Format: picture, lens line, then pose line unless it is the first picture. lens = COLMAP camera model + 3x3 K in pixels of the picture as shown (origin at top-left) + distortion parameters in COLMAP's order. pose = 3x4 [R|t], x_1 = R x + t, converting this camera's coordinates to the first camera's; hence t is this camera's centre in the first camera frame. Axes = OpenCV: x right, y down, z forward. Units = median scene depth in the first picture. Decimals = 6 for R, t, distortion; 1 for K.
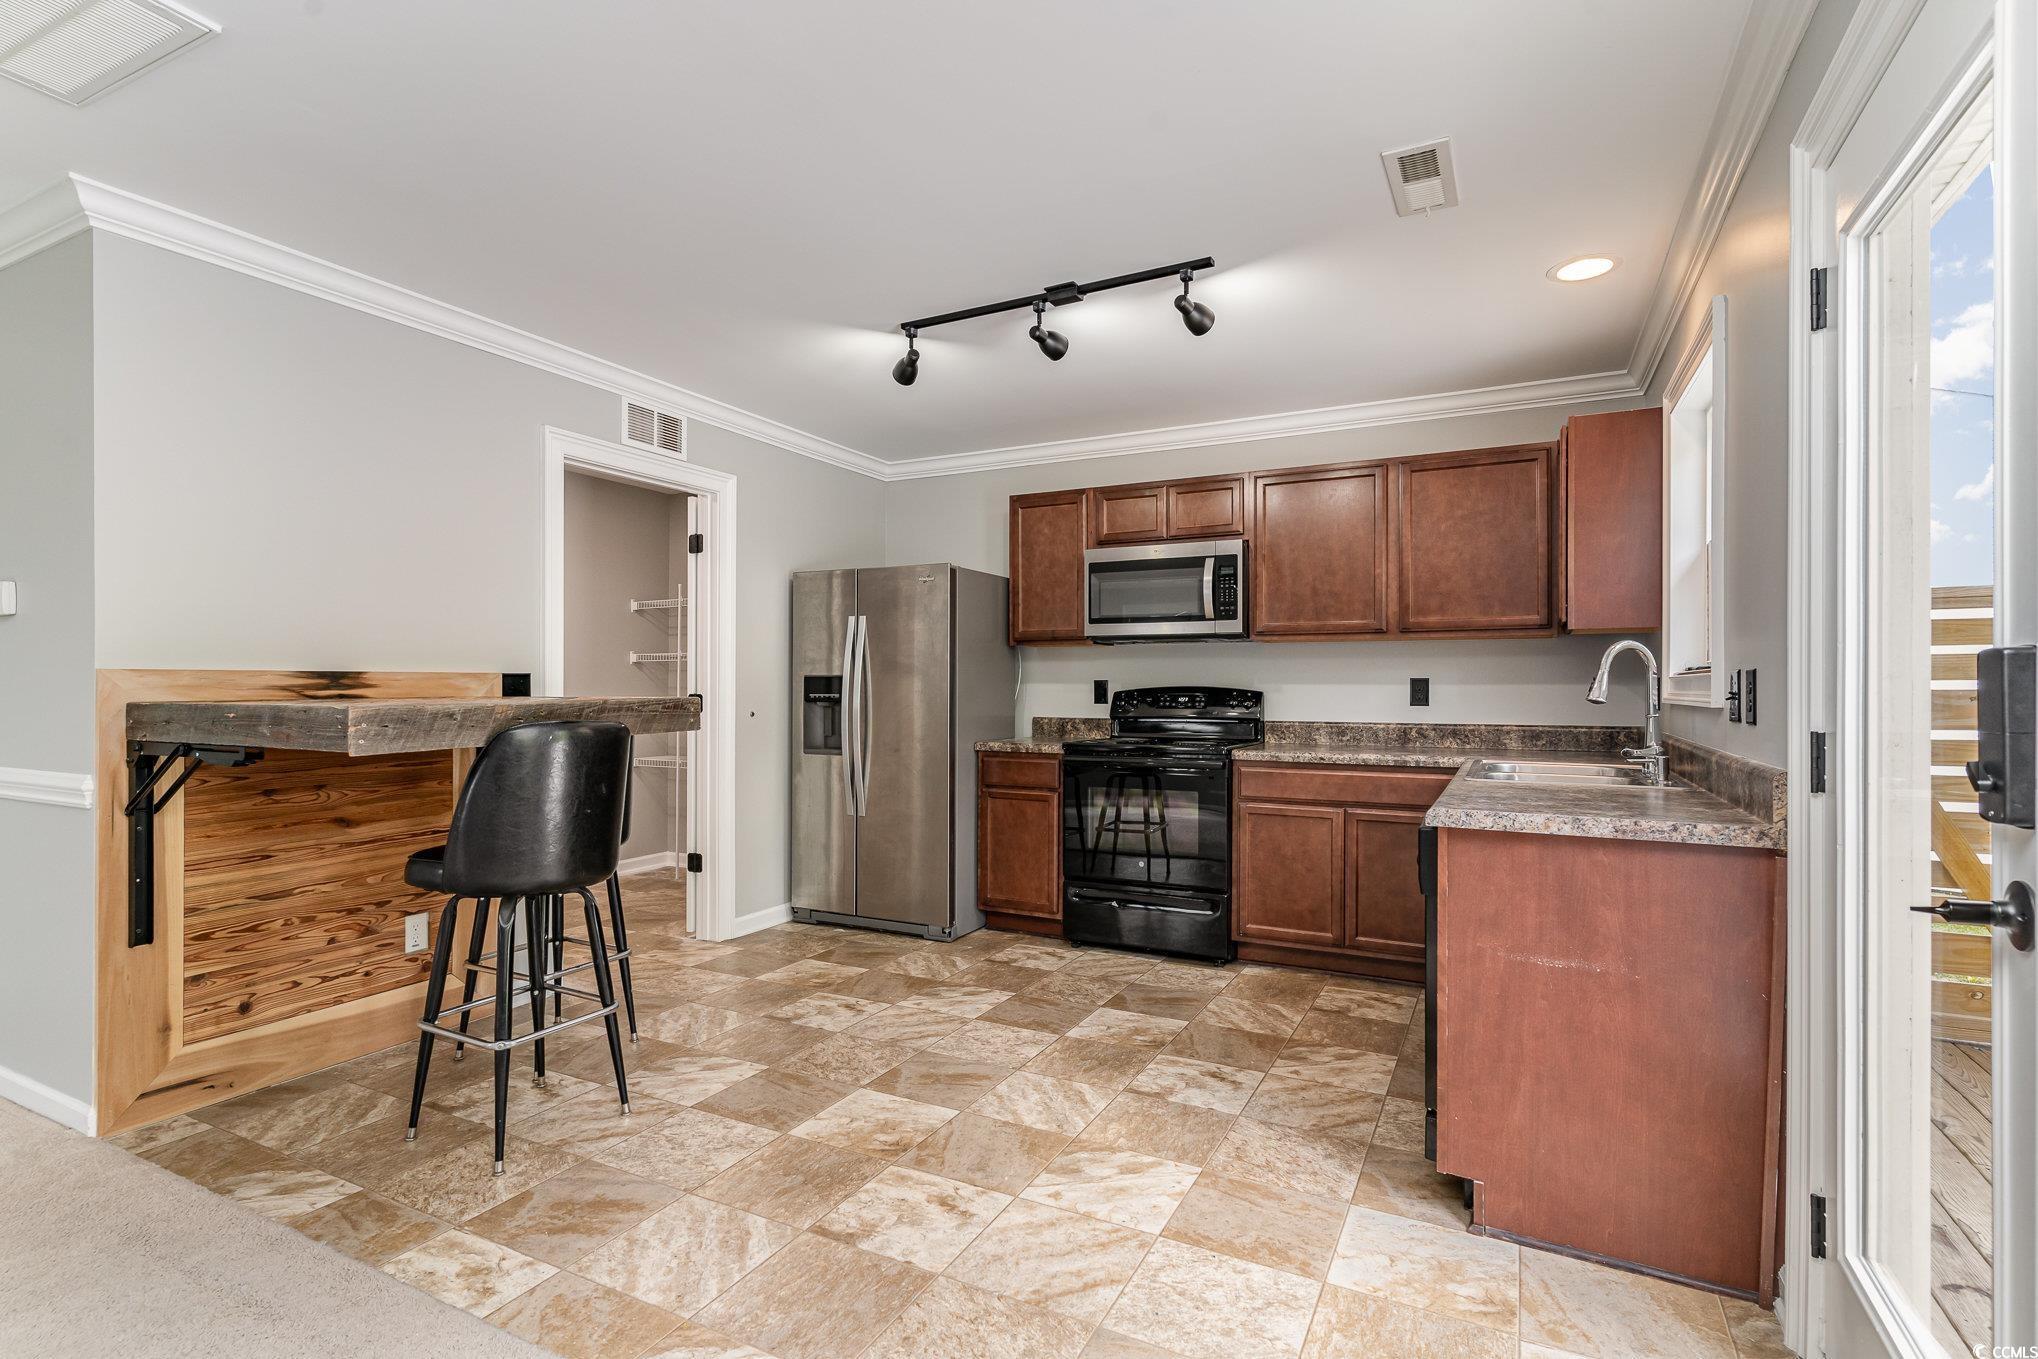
lens RADIAL K [[977.8, 0, 1019.3], [0, 977.8, 684.7], [0, 0, 1]] dist [-0.001905, -0.000278]
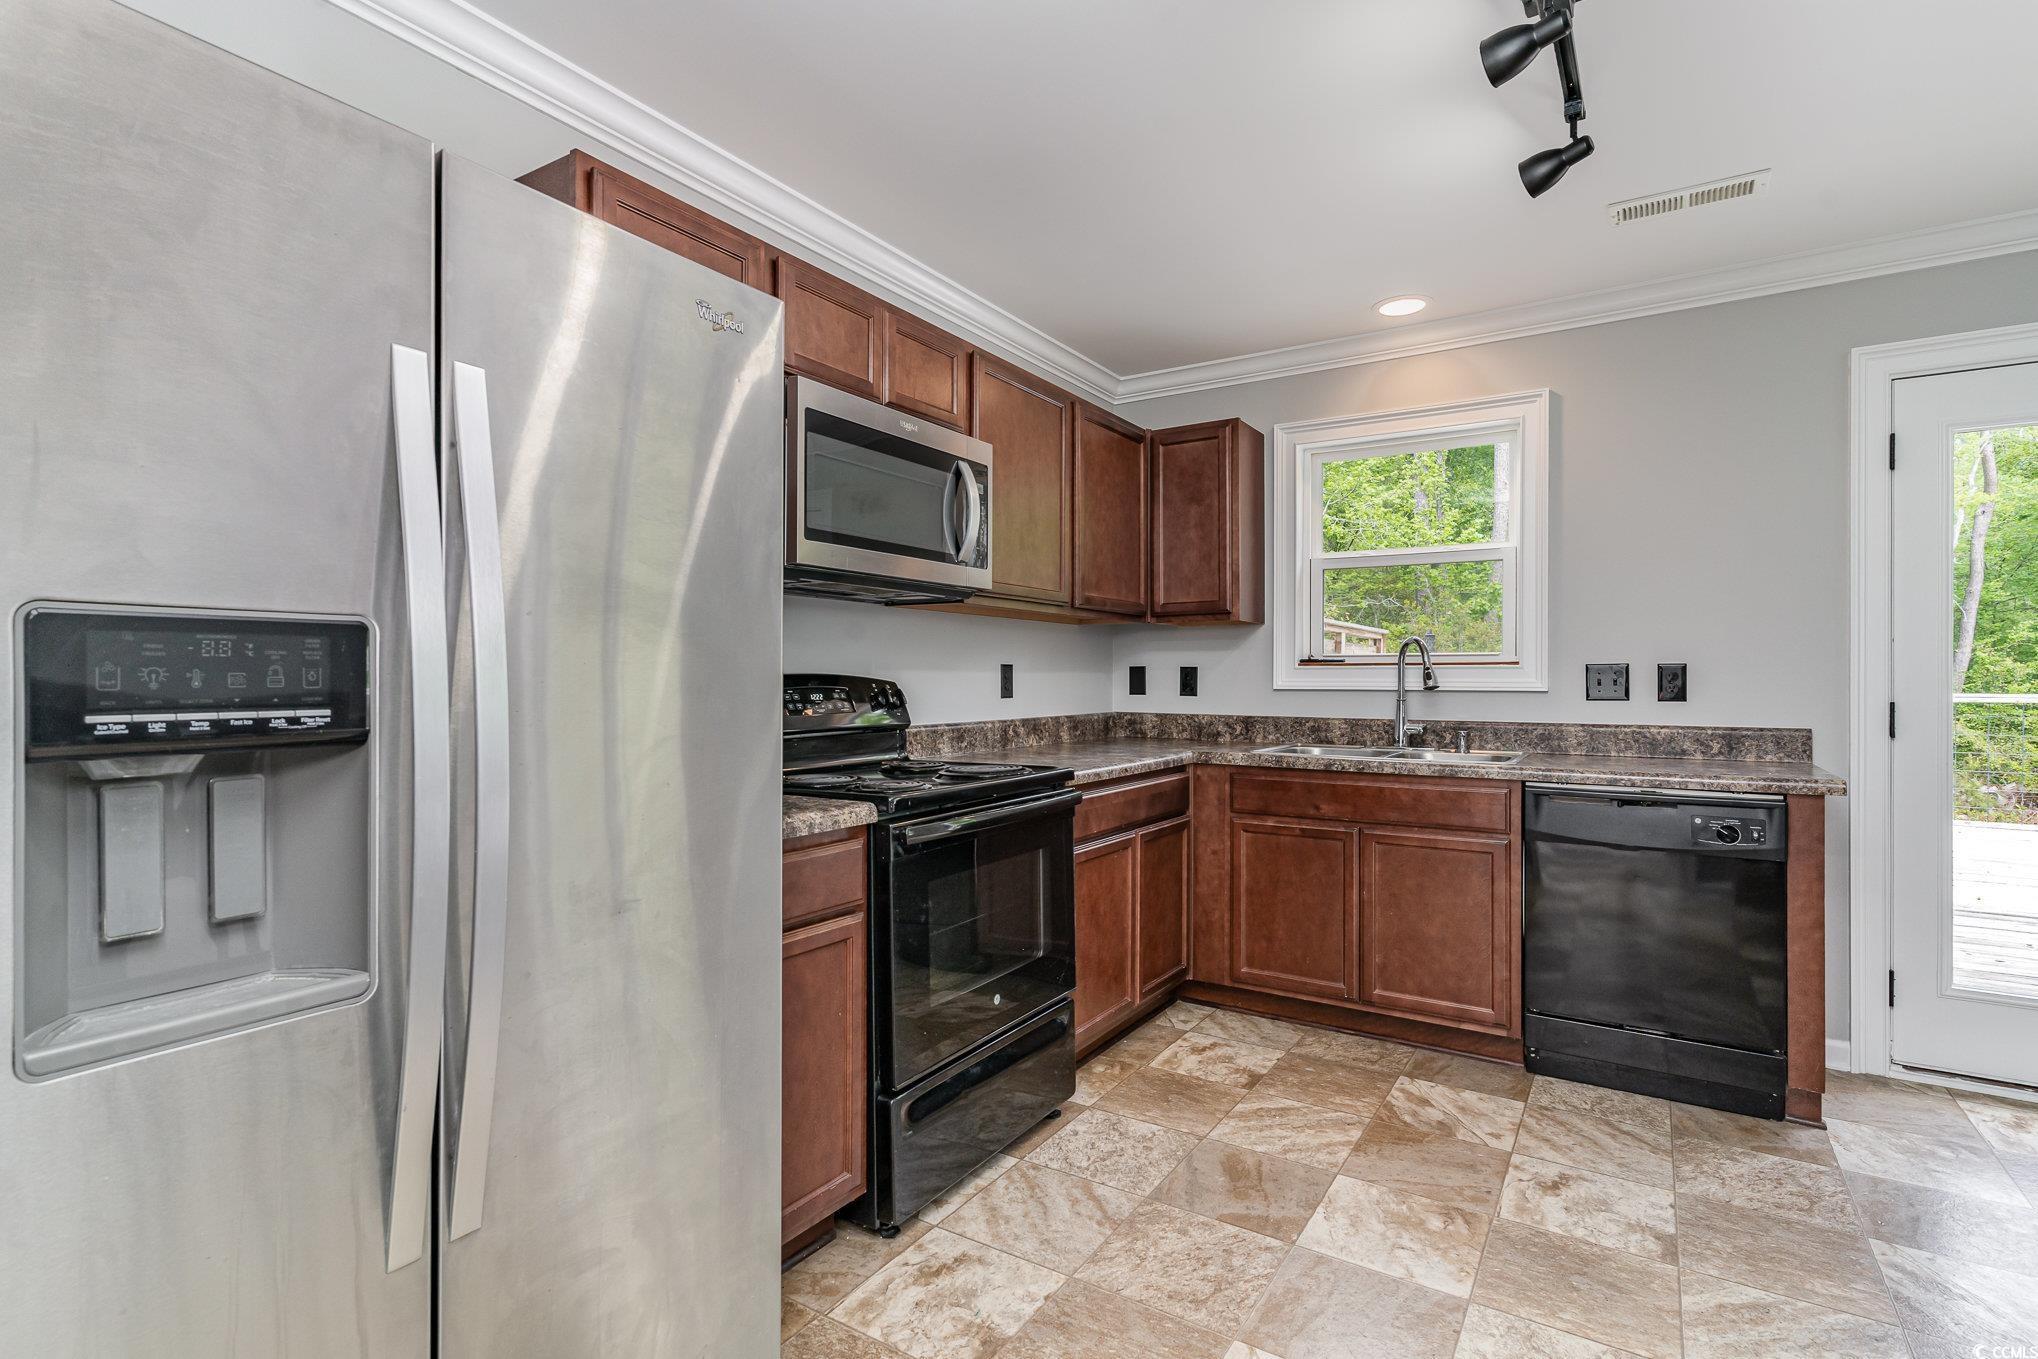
lens RADIAL K [[972.8, 0, 1017.1], [0, 972.8, 674.9], [0, 0, 1]] dist [0.002506, -0.000698]
pose [[0.099315, 0.000100, 0.995056, -0.462595], [-0.003073, 0.999995, 0.000206, 0.002635], [-0.995051, -0.003078, 0.099315, 1.043576]]
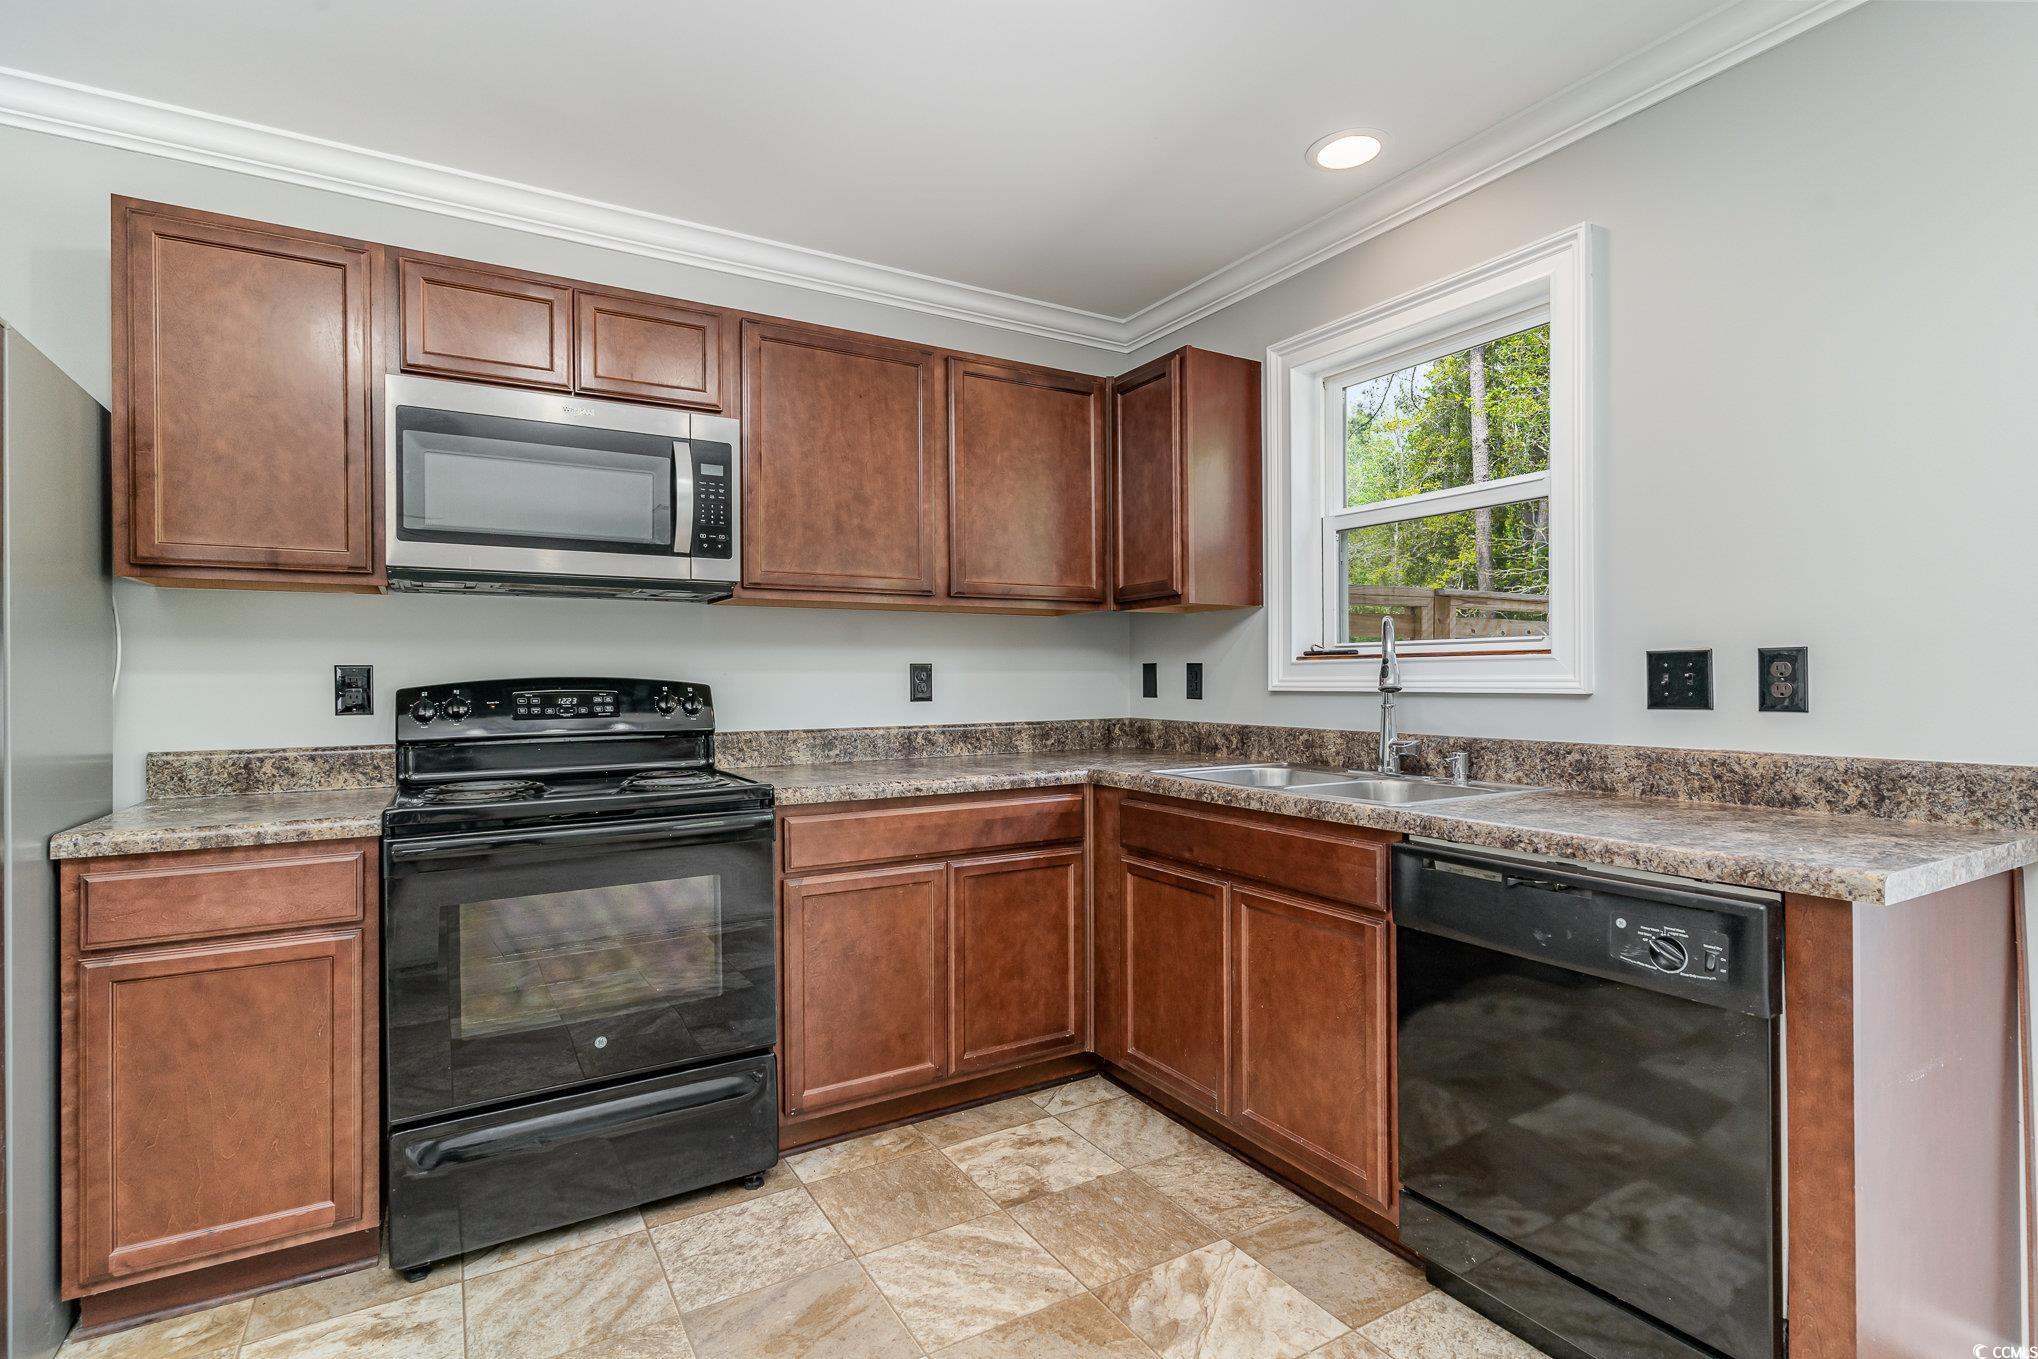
lens RADIAL K [[972.8, 0, 1017.1], [0, 972.8, 674.9], [0, 0, 1]] dist [0.002506, -0.000698]
pose [[0.532249, -0.003851, 0.846579, -0.193617], [0.006046, 0.999981, 0.000748, 0.002231], [-0.846566, 0.004720, 0.532263, 0.632510]]
